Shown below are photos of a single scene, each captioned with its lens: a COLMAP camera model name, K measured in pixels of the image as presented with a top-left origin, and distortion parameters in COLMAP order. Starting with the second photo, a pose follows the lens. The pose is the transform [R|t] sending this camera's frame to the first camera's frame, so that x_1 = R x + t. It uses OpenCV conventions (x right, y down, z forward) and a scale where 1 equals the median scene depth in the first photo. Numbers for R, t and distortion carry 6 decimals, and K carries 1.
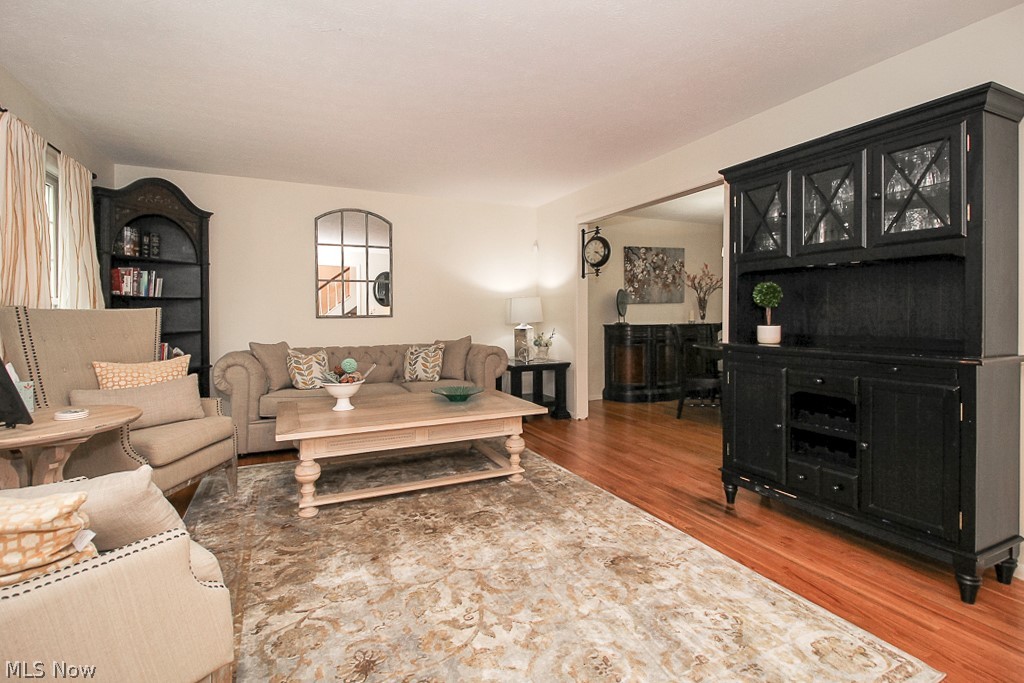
lens RADIAL K [[477.2, 0, 500.2], [0, 477.2, 323.2], [0, 0, 1]] dist [0.005779, -0.006831]
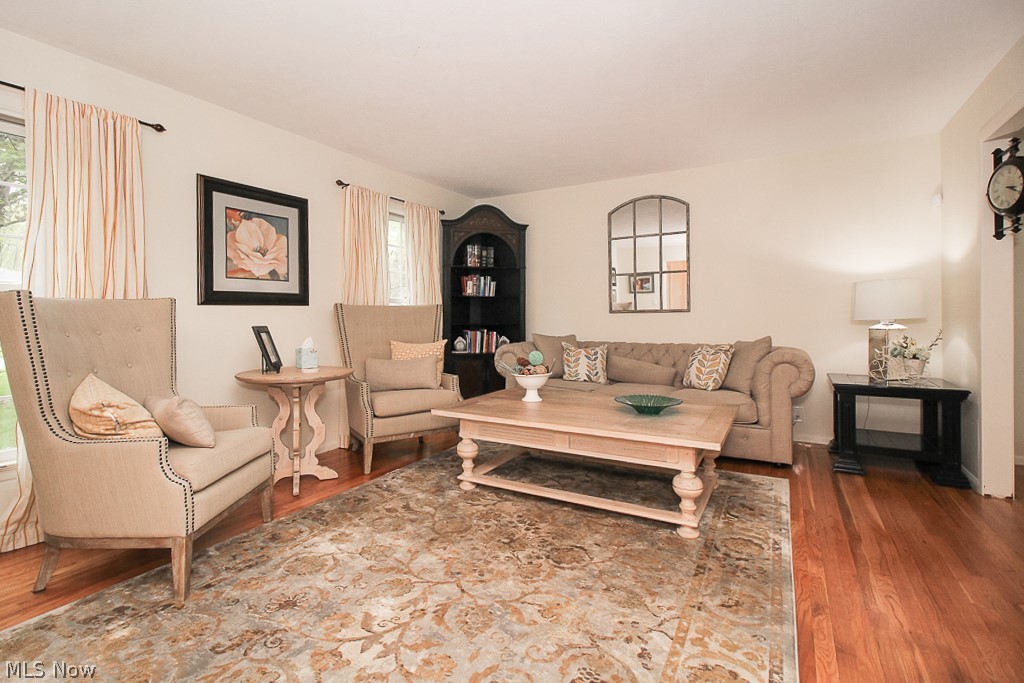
lens RADIAL K [[477.2, 0, 494.0], [0, 477.2, 317.6], [0, 0, 1]] dist [0.005779, -0.006831]
pose [[0.578615, 0.006567, -0.815574, 0.454410], [-0.012274, 0.999924, -0.000657, 0.004843], [0.815508, 0.010390, 0.578652, 0.344055]]
